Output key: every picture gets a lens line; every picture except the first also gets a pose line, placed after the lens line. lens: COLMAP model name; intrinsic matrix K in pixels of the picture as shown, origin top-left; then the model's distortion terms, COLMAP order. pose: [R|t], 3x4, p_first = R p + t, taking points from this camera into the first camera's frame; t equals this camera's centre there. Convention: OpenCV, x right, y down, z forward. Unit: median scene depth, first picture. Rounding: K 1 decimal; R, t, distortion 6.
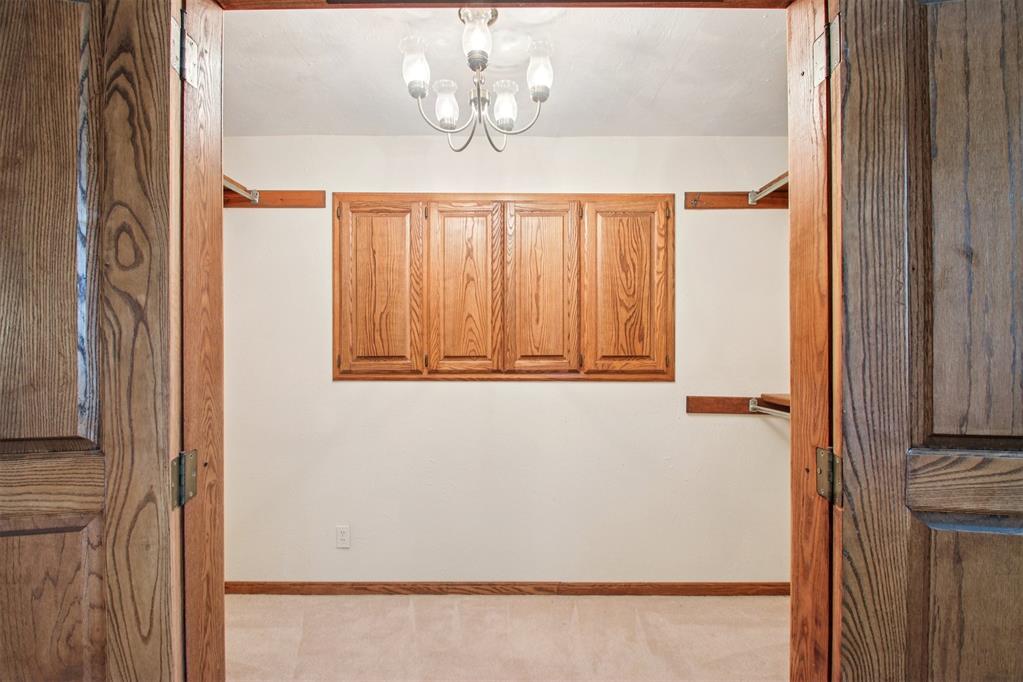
lens RADIAL K [[477.8, 0, 507.0], [0, 477.8, 340.8], [0, 0, 1]] dist [0.002688, -0.000662]
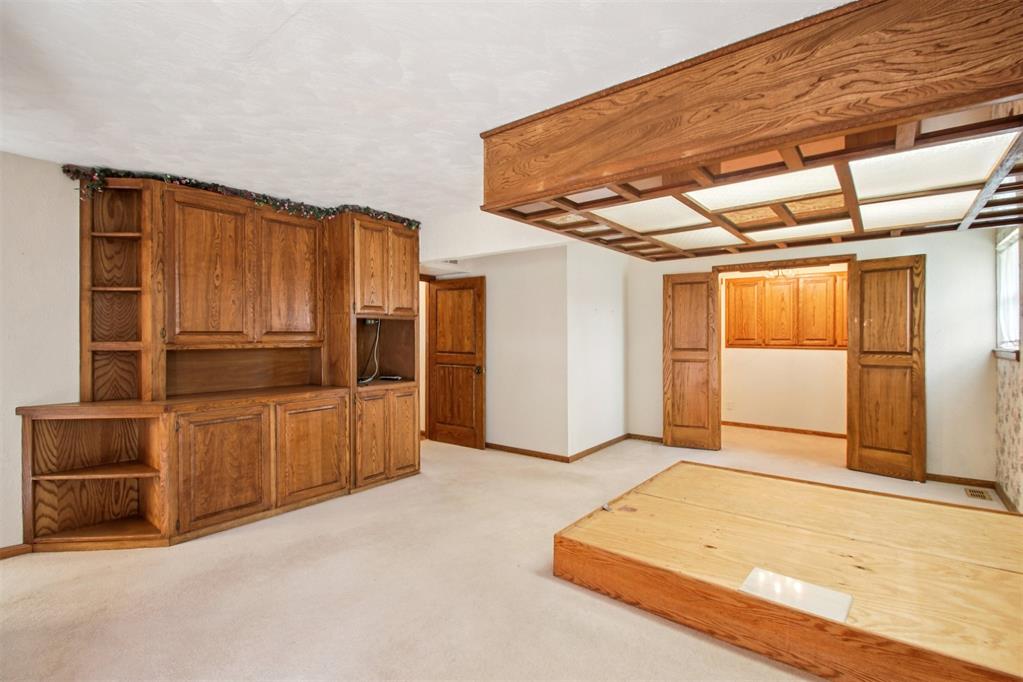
lens RADIAL K [[477.8, 0, 504.6], [0, 477.8, 336.7], [0, 0, 1]] dist [0.002688, -0.000662]
pose [[0.784376, 0.005864, -0.620258, 0.346315], [0.004273, 0.999880, 0.014857, -0.025608], [0.620271, -0.014304, 0.784257, -1.954967]]
